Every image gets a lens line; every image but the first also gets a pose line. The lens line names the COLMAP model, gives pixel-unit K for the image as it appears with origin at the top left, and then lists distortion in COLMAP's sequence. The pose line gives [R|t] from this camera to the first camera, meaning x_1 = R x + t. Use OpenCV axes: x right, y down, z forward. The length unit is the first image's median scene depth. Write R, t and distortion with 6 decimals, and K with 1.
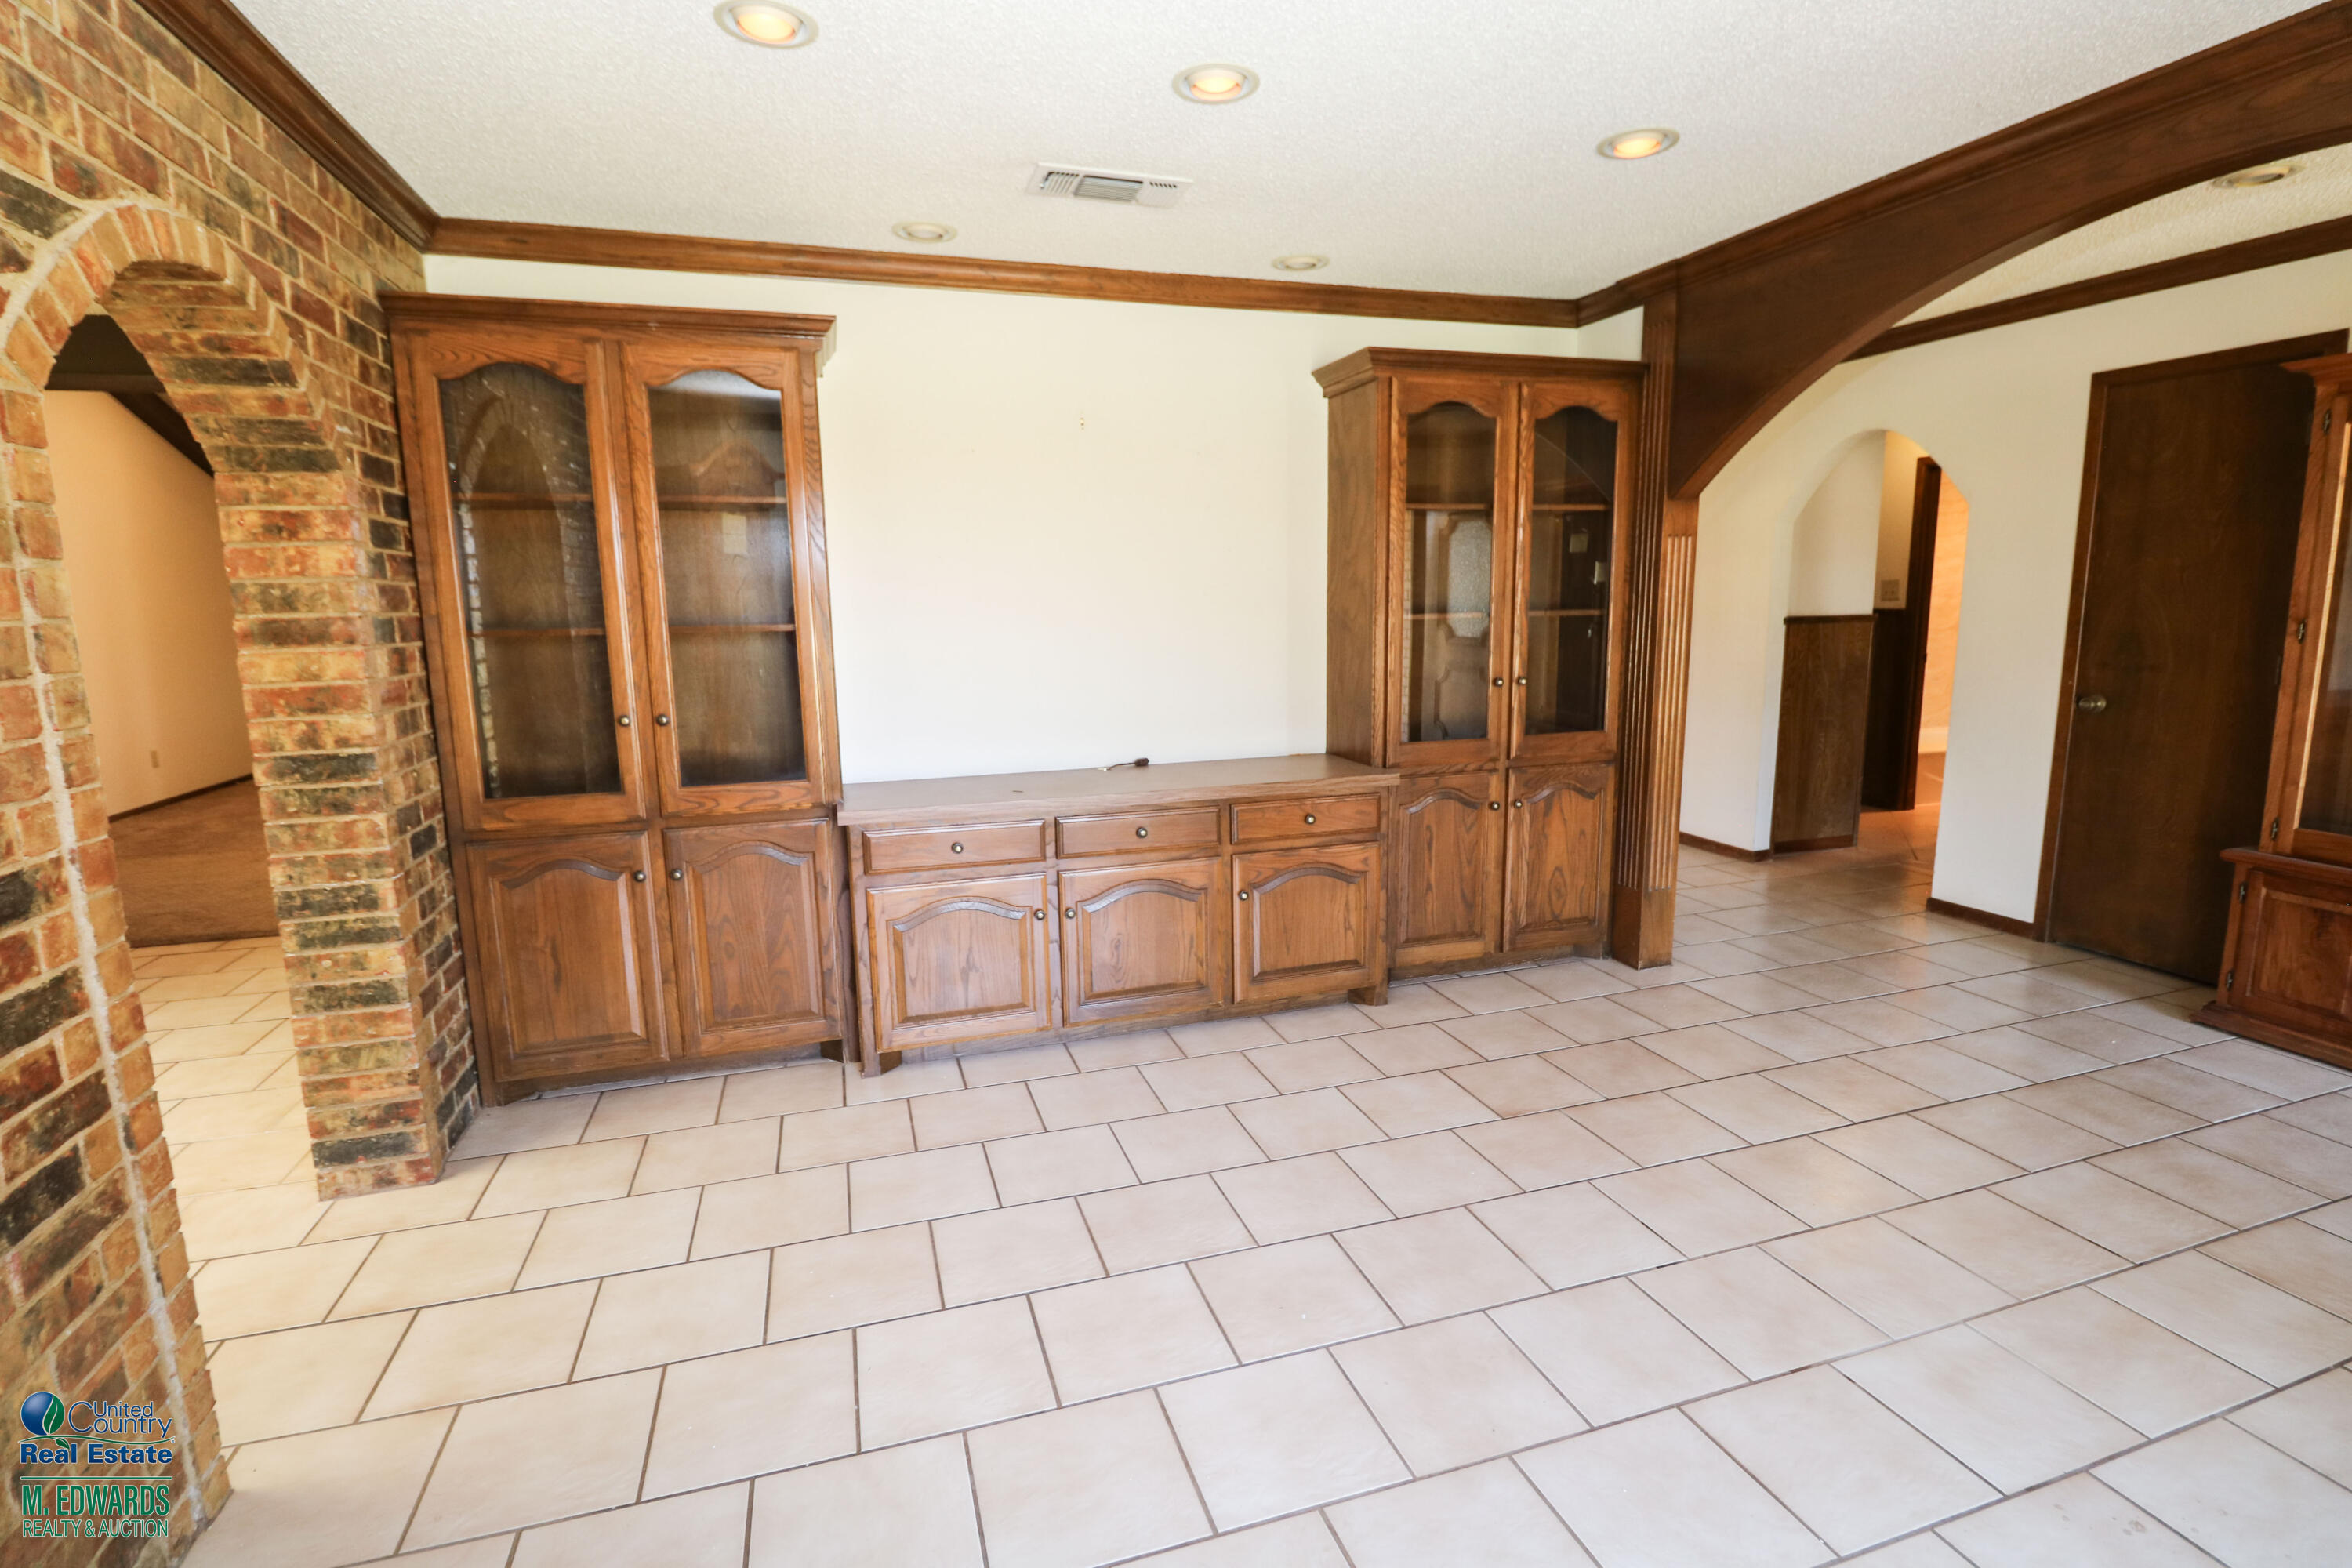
lens RADIAL K [[1103.7, 0, 1182.6], [0, 1103.7, 773.9], [0, 0, 1]] dist [-0.014942, -0.002066]
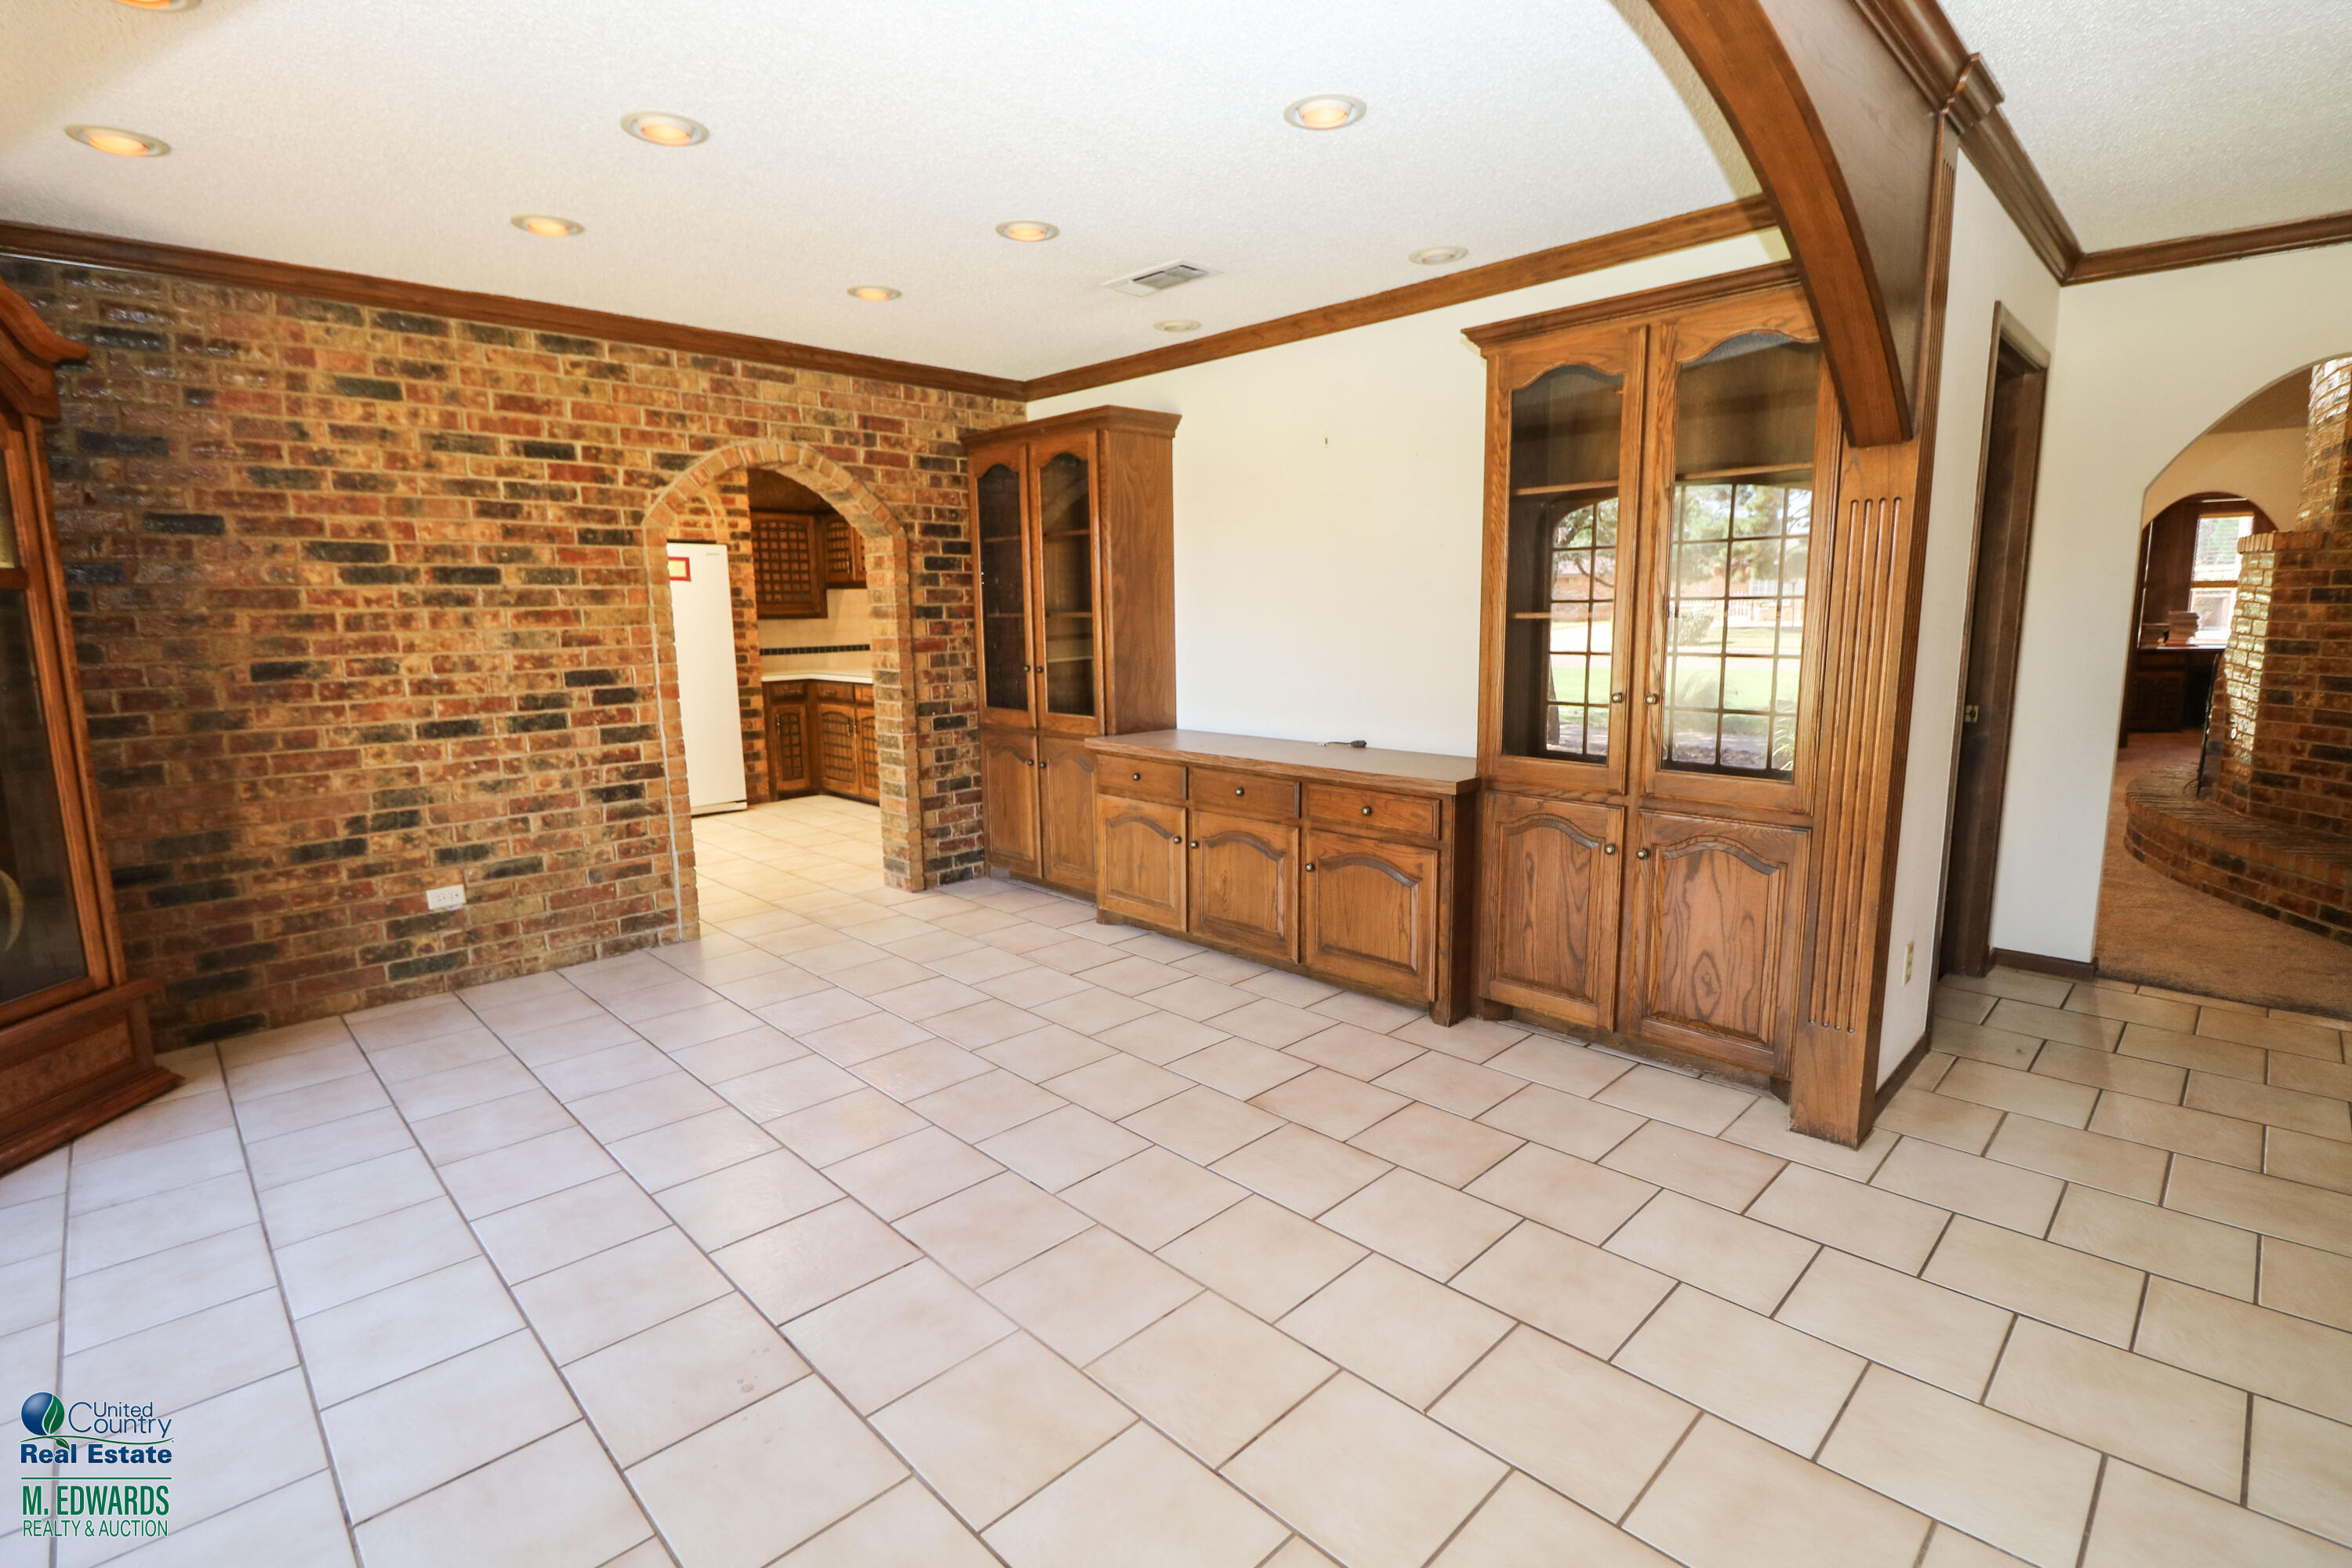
lens RADIAL K [[1103.7, 0, 1184.3], [0, 1103.7, 784.8], [0, 0, 1]] dist [-0.014942, -0.002066]
pose [[0.451077, 0.151659, -0.879505, 1.087843], [-0.135308, 0.985686, 0.100573, -0.073440], [0.882168, 0.073638, 0.465141, 0.428928]]
